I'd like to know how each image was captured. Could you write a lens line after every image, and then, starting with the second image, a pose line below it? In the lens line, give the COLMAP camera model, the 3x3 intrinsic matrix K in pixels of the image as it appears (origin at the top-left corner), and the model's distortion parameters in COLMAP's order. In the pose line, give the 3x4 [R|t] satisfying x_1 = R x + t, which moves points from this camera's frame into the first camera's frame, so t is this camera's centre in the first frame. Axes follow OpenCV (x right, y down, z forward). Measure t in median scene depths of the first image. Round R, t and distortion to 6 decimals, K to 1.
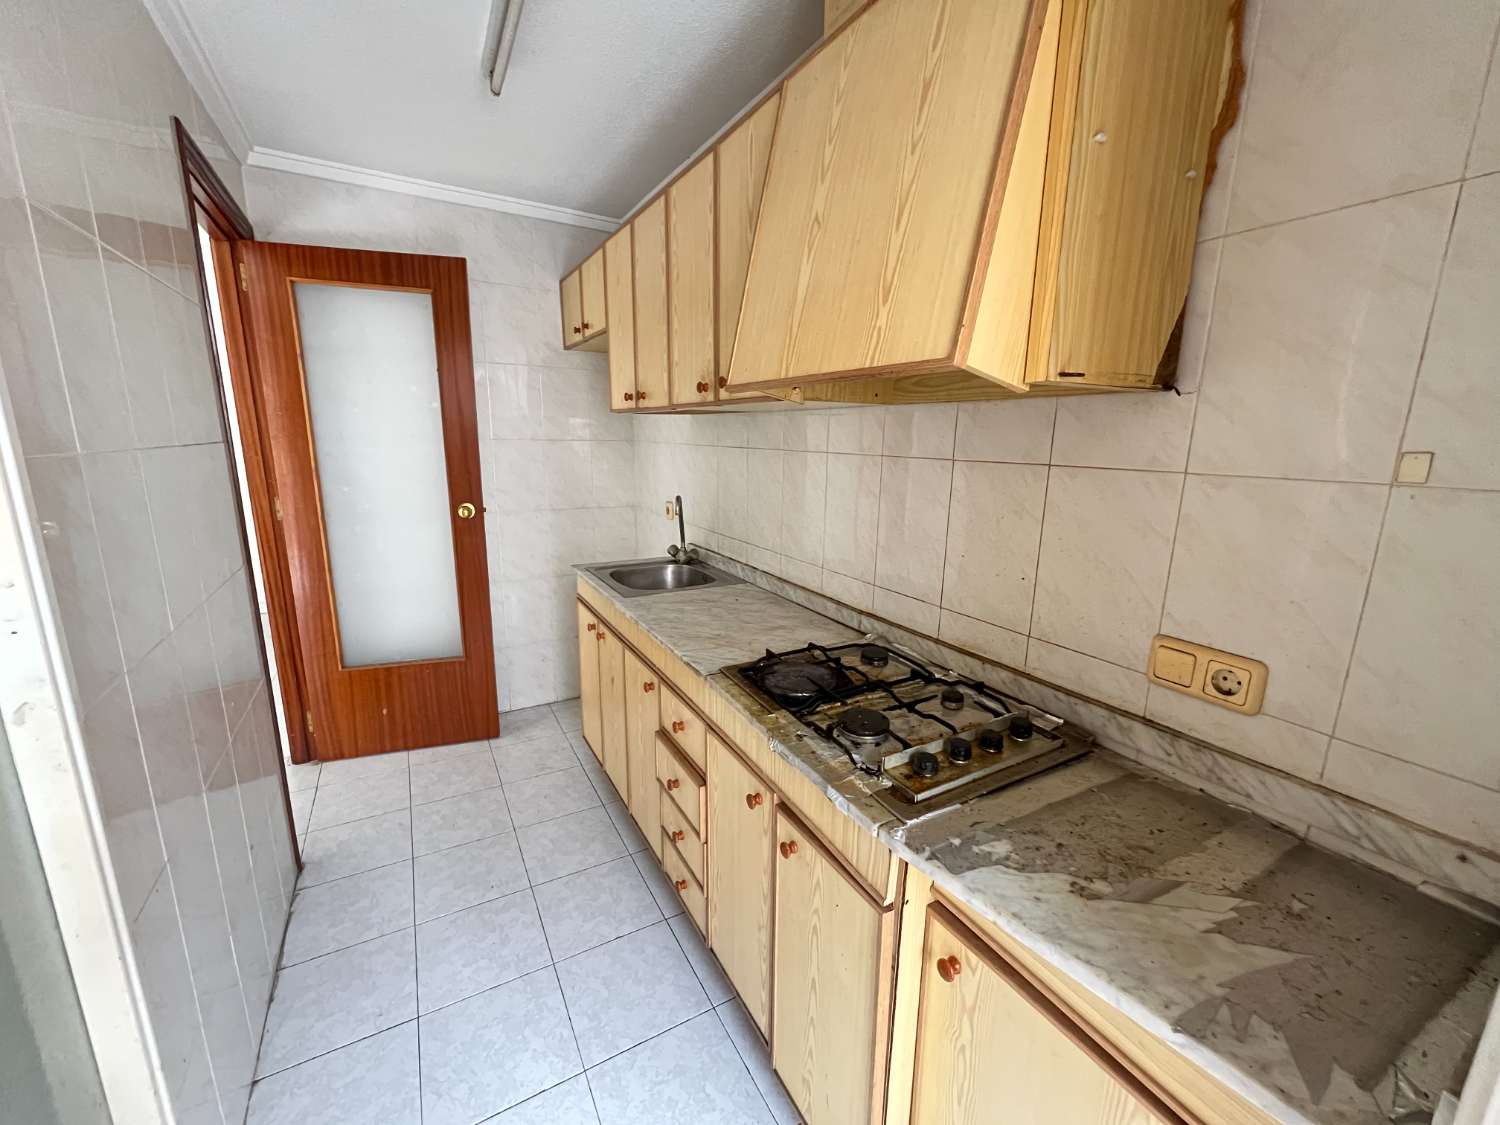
lens RADIAL K [[607.7, 0, 746.6], [0, 607.7, 564.7], [0, 0, 1]] dist [-0.002246, -0.000335]
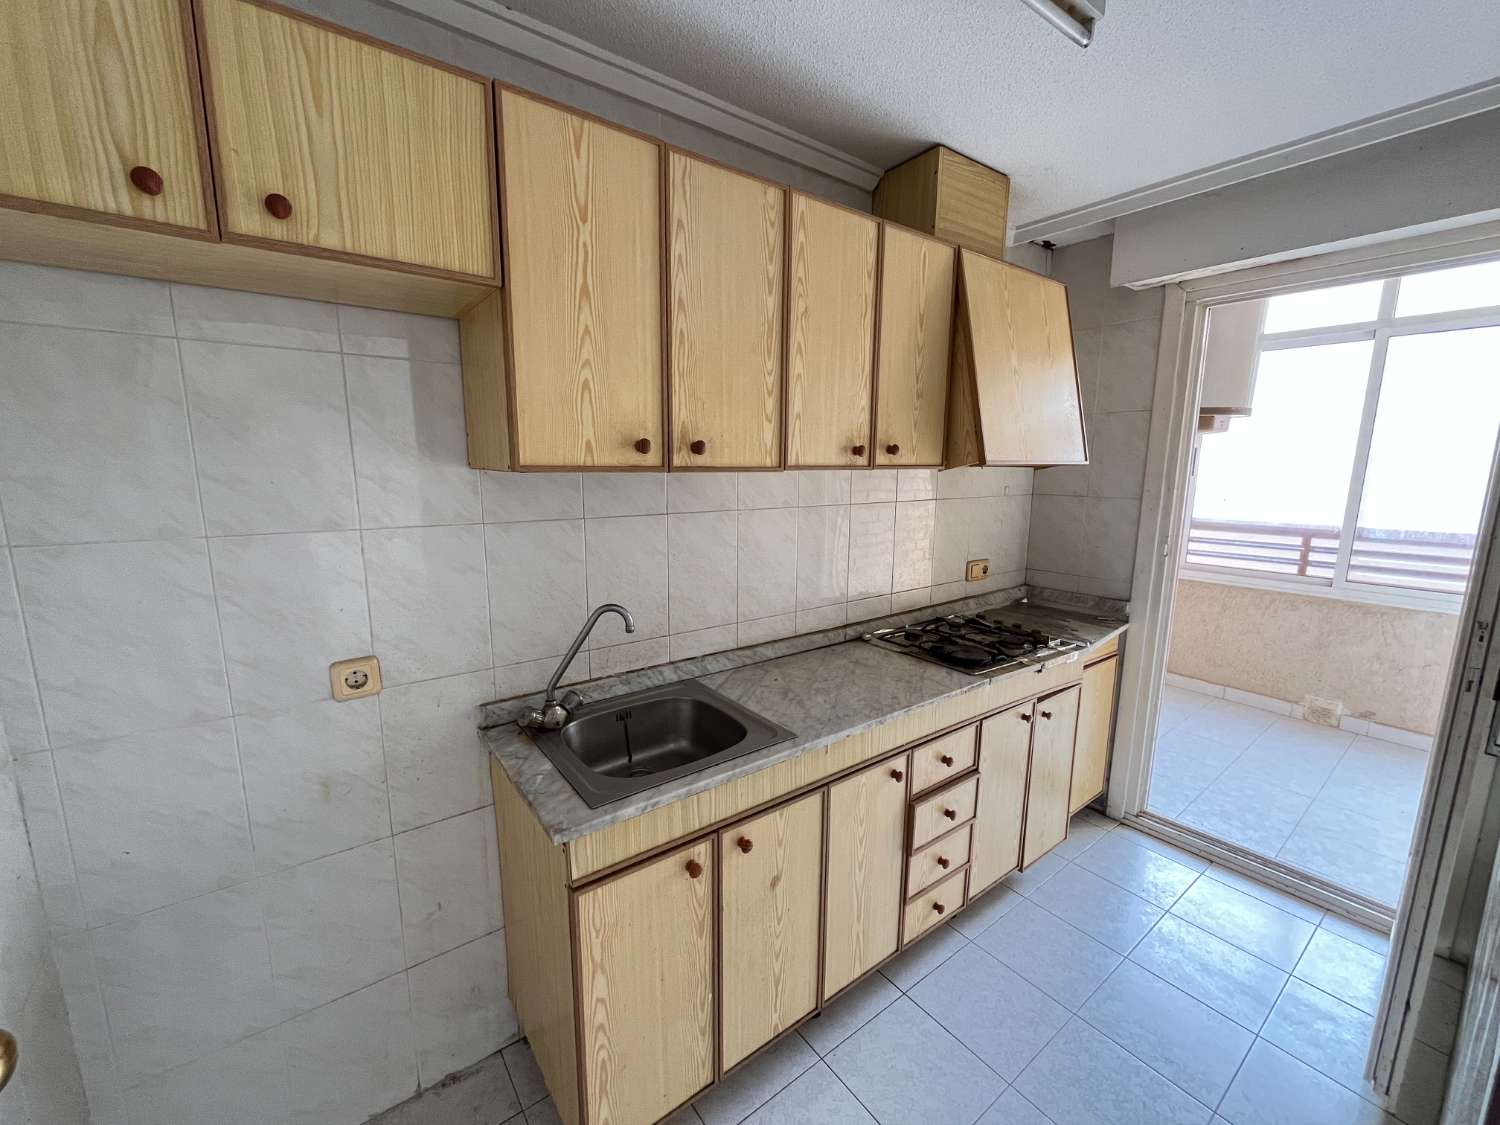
lens RADIAL K [[607.7, 0, 746.0], [0, 607.7, 564.8], [0, 0, 1]] dist [-0.002246, -0.000335]
pose [[-0.129194, -0.179840, 0.975175, -0.920883], [0.204904, 0.957351, 0.203700, -0.318729], [-0.970218, 0.226134, -0.086834, 1.179446]]
